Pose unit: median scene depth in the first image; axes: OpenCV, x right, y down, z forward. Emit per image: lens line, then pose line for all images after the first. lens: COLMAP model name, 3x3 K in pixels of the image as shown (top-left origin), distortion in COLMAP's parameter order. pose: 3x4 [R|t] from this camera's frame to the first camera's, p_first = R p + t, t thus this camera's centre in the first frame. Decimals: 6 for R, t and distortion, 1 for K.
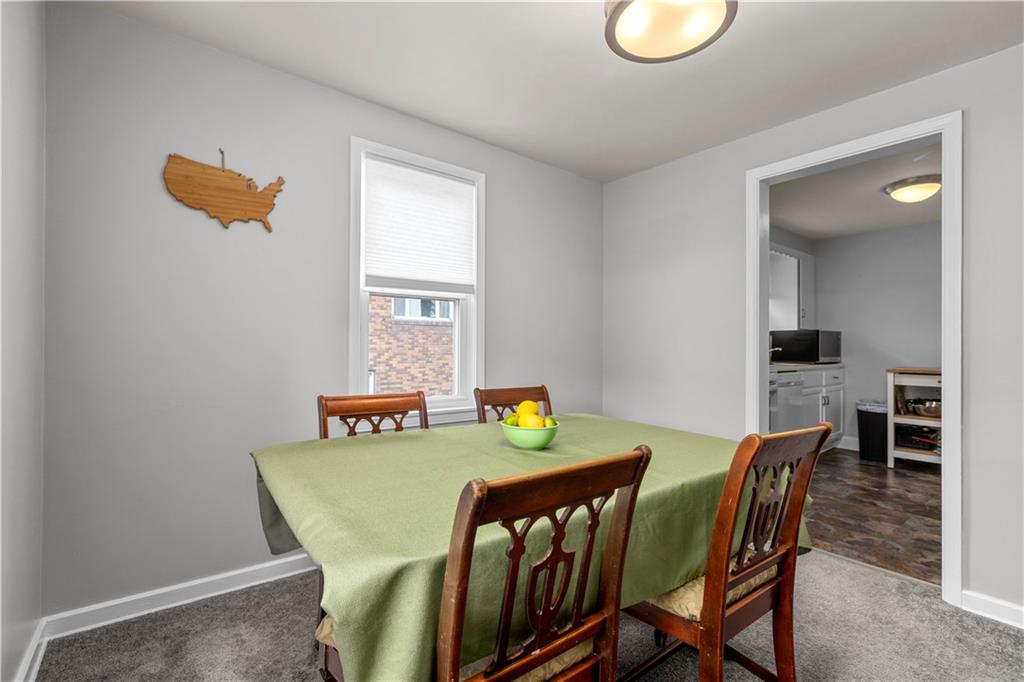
lens RADIAL K [[465.6, 0, 516.1], [0, 465.6, 347.9], [0, 0, 1]] dist [0.003201, -0.001490]
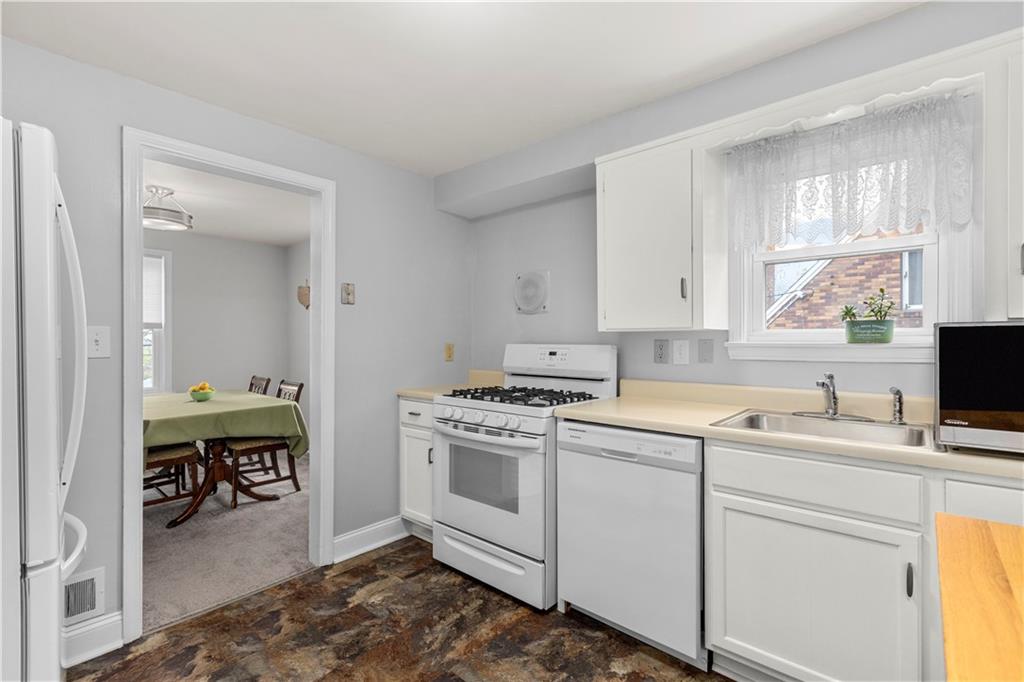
lens RADIAL K [[465.6, 0, 513.7], [0, 465.6, 343.4], [0, 0, 1]] dist [0.003201, -0.001490]
pose [[0.167051, 0.010166, -0.985896, 0.924422], [0.003109, 0.999936, 0.010838, -0.037291], [0.985943, -0.004875, 0.167009, 0.743073]]
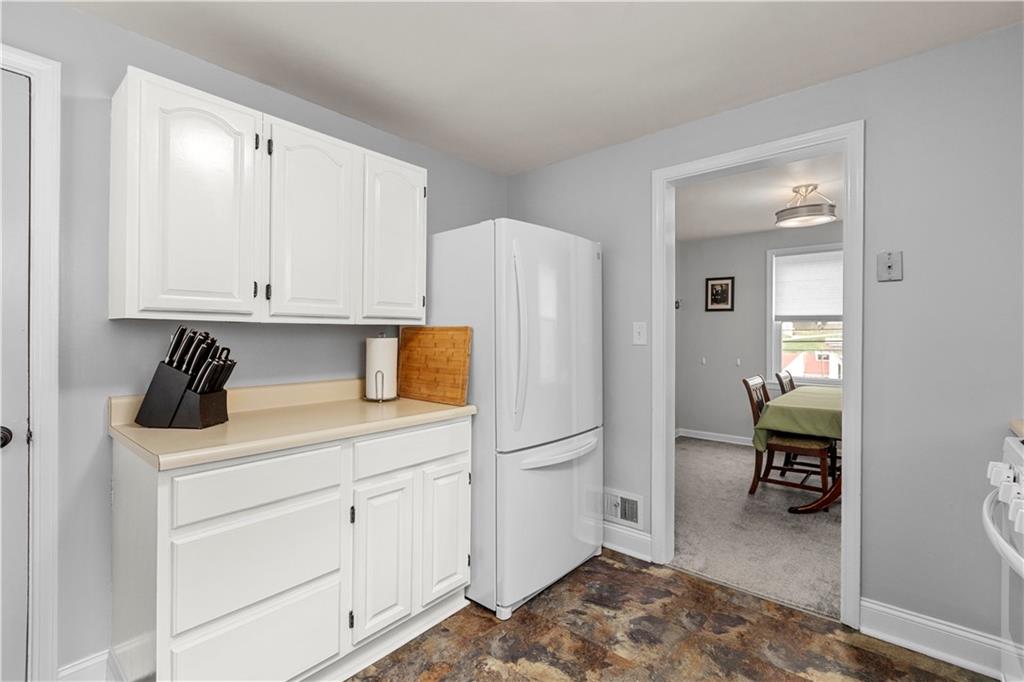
lens RADIAL K [[465.6, 0, 510.9], [0, 465.6, 332.9], [0, 0, 1]] dist [0.003201, -0.001490]
pose [[-0.984279, -0.002174, -0.176608, 0.715713], [-0.001530, 0.999992, -0.003783, -0.032873], [0.176615, -0.003454, -0.984274, 0.986447]]
